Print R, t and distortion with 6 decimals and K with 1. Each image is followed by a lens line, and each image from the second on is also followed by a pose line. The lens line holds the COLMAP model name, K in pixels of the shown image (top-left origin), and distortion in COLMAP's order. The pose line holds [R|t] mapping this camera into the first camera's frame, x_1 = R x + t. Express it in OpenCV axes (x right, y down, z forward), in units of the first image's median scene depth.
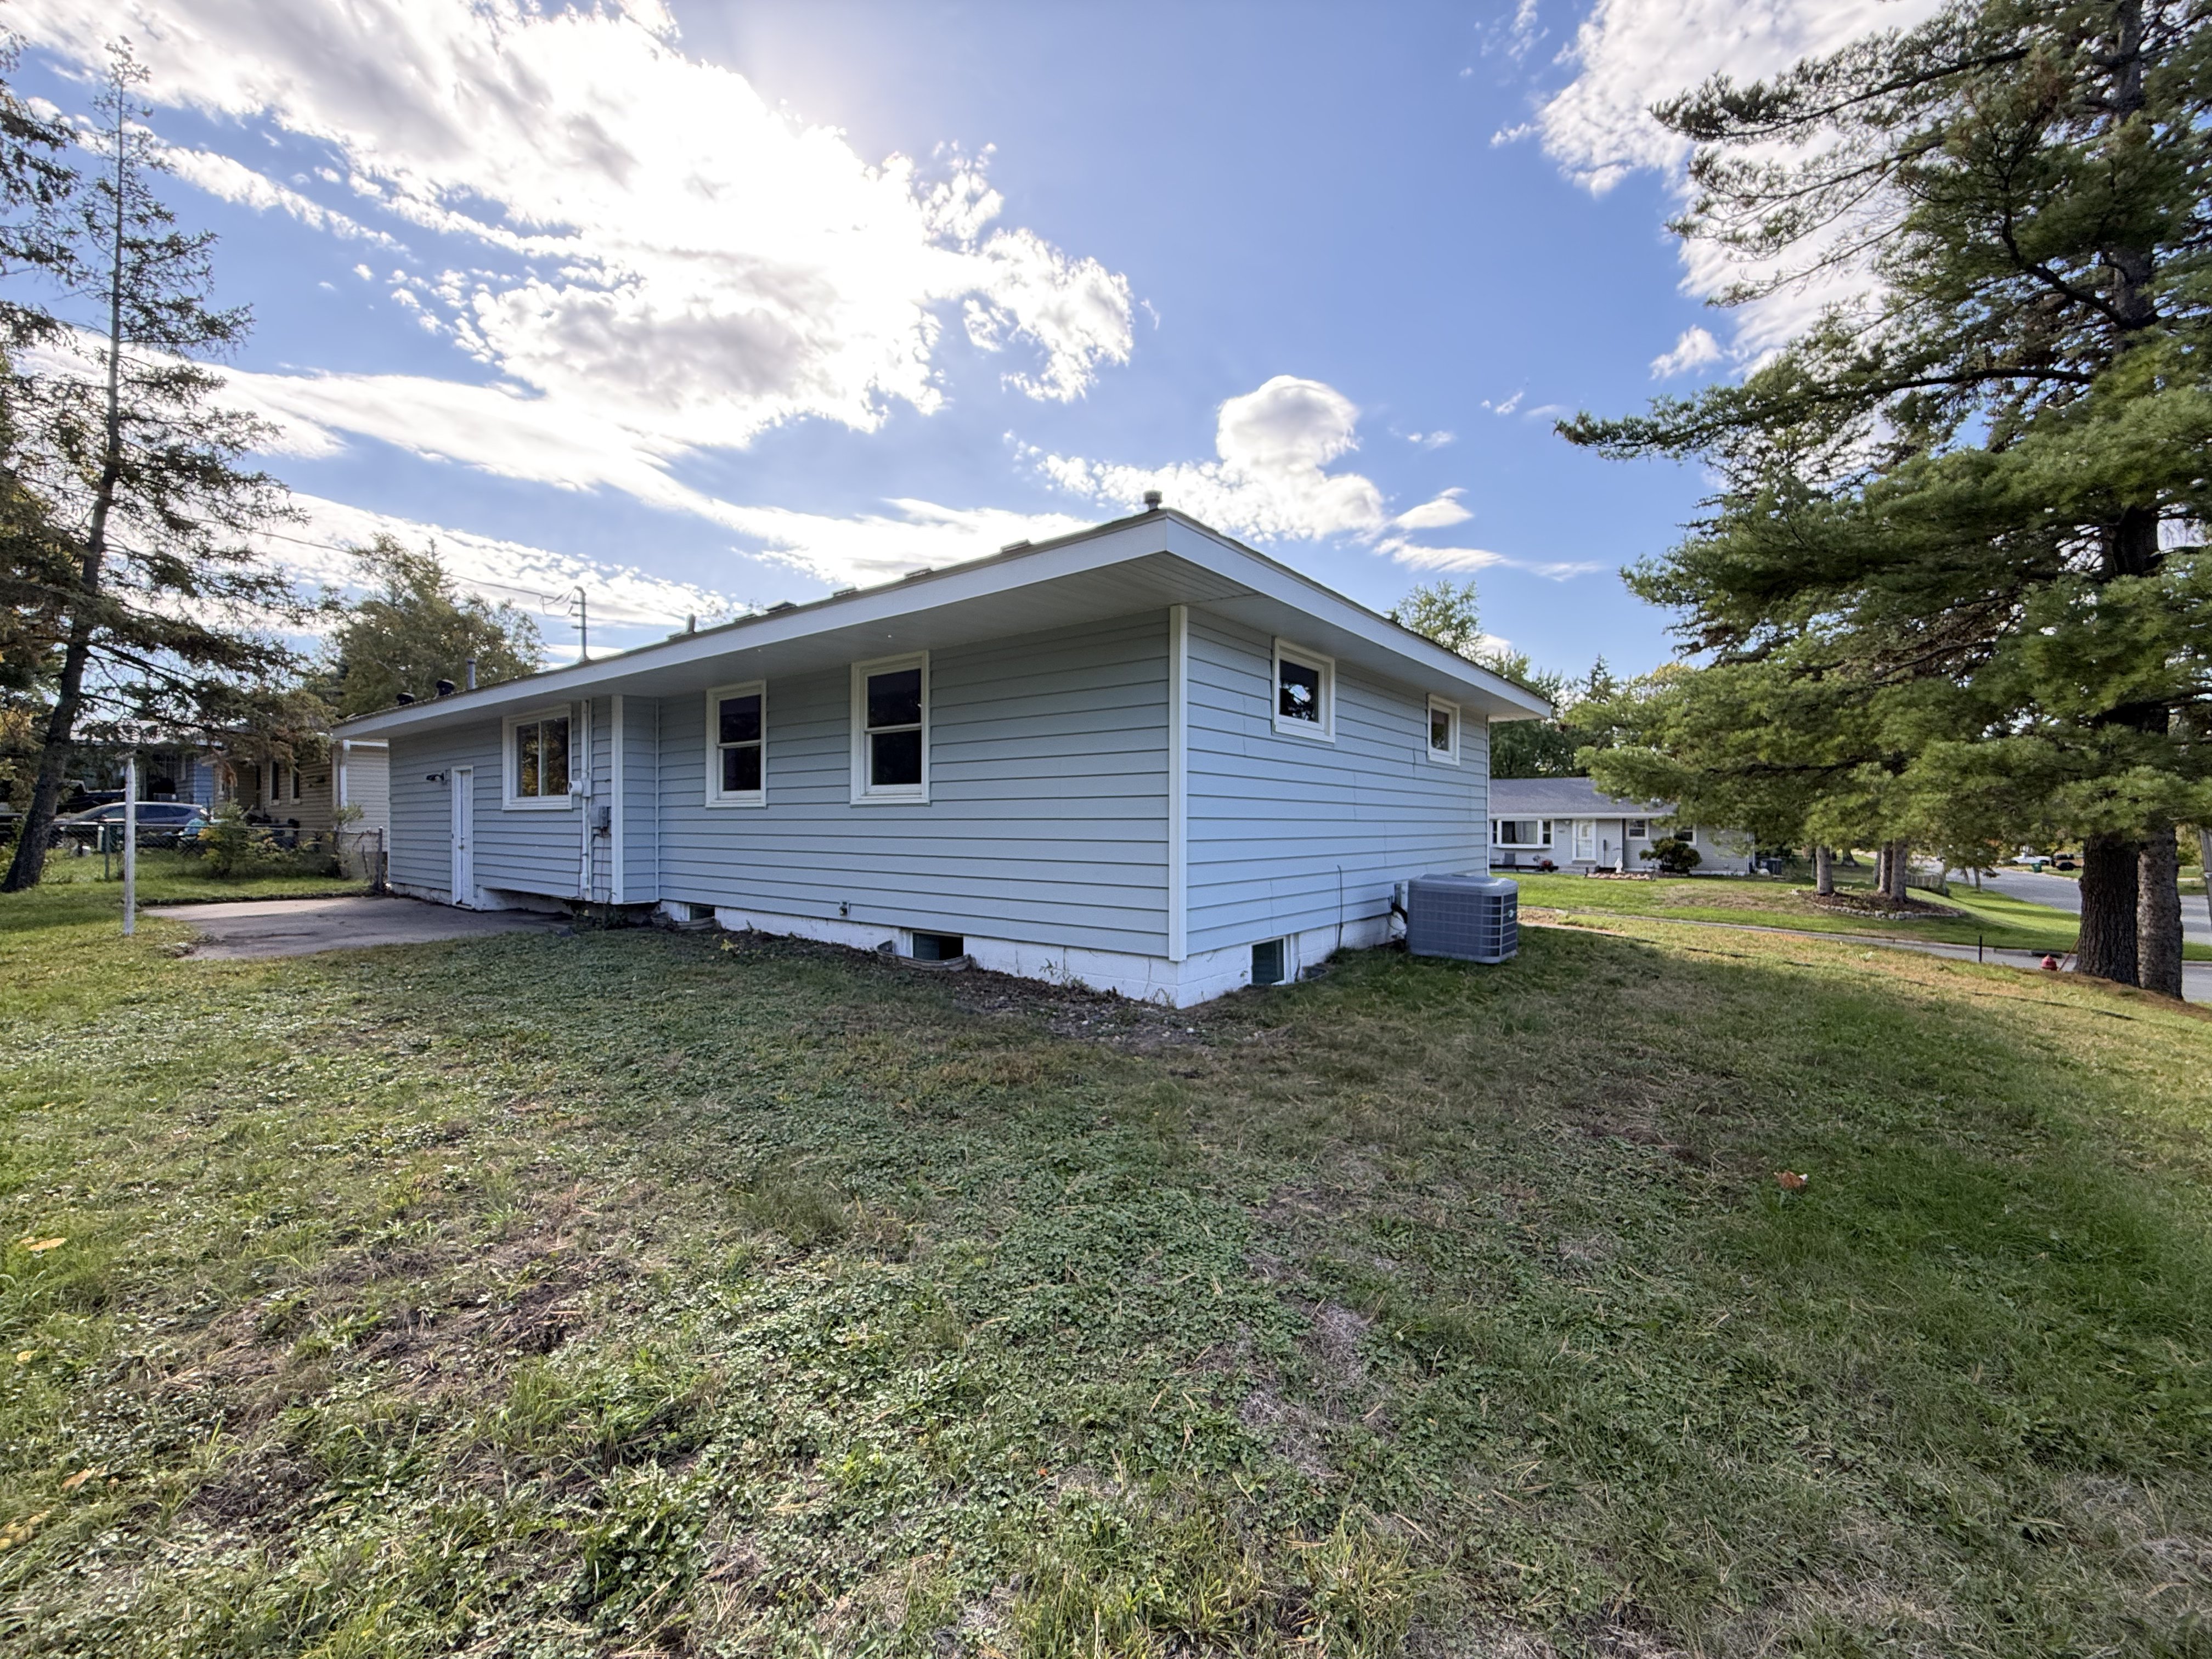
lens RADIAL K [[882.9, 0, 1132.0], [0, 882.9, 836.2], [0, 0, 1]] dist [-0.002322, -0.000161]
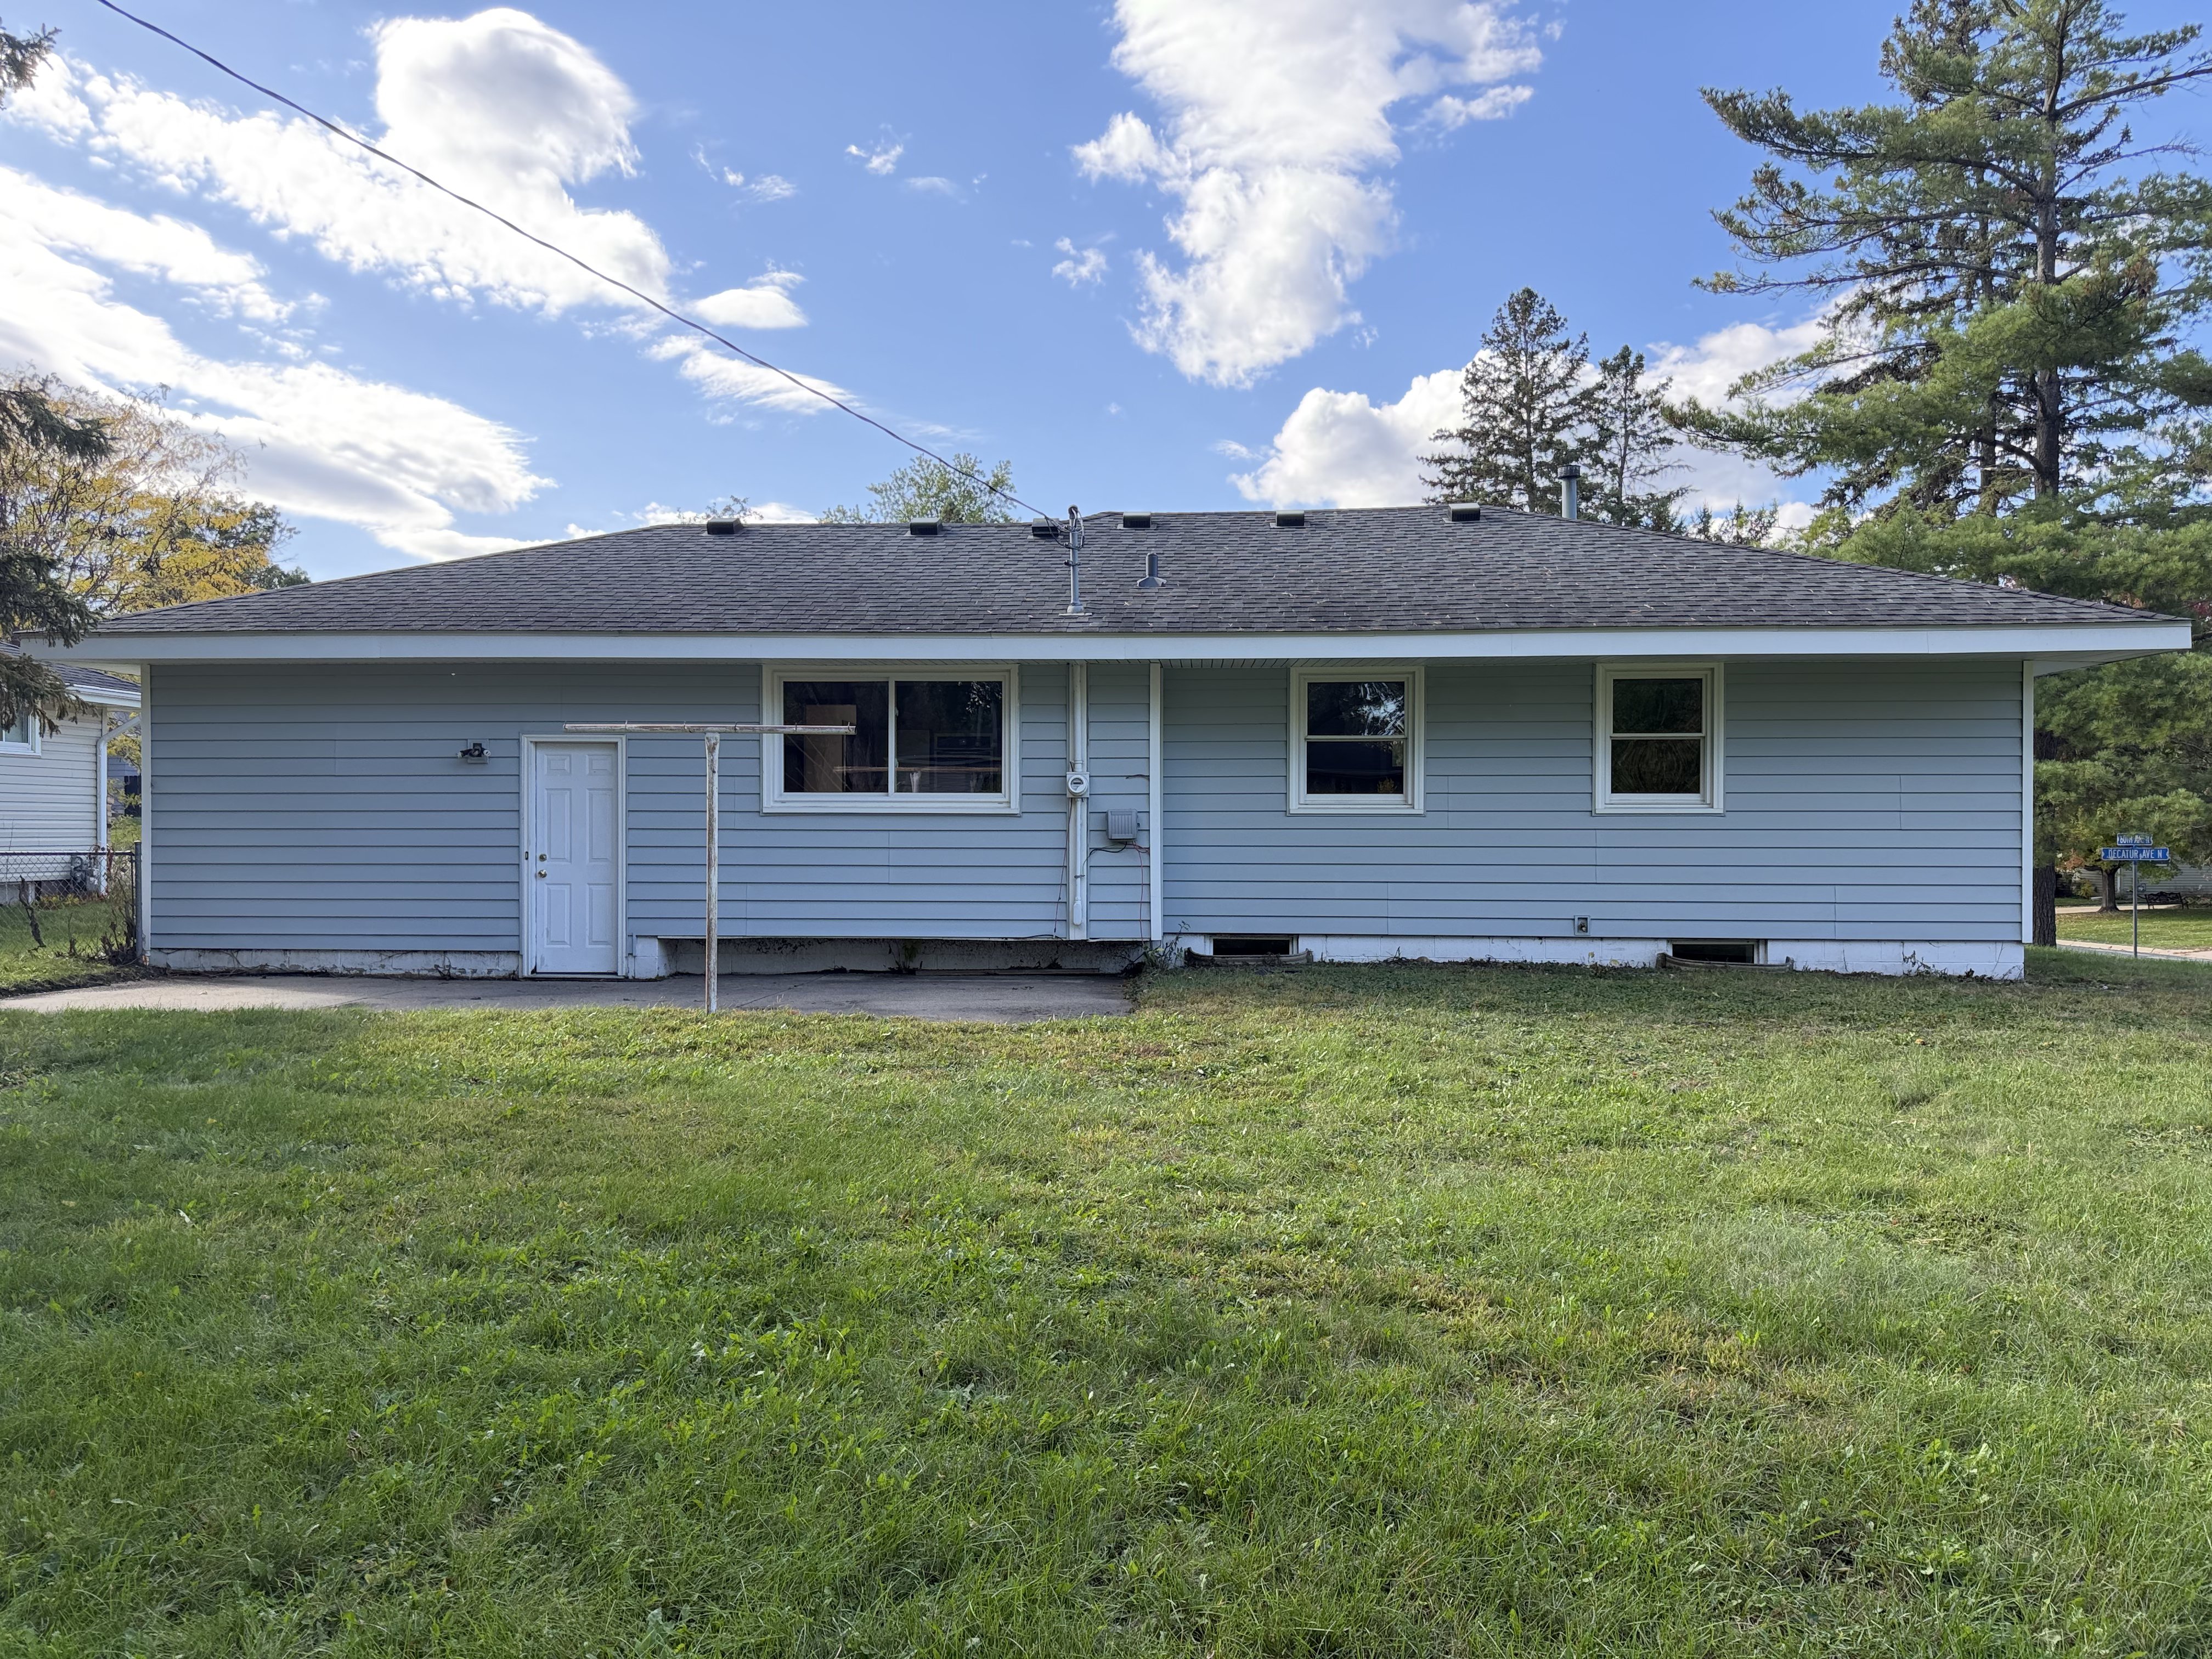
lens RADIAL K [[1510.7, 0, 1106.0], [0, 1510.7, 829.5], [0, 0, 1]] dist [0.004804, 0.029816]
pose [[0.838694, -0.003866, 0.544590, -1.572140], [0.007145, 0.999967, -0.003905, -0.016083], [-0.544557, 0.007166, 0.838693, -0.073837]]
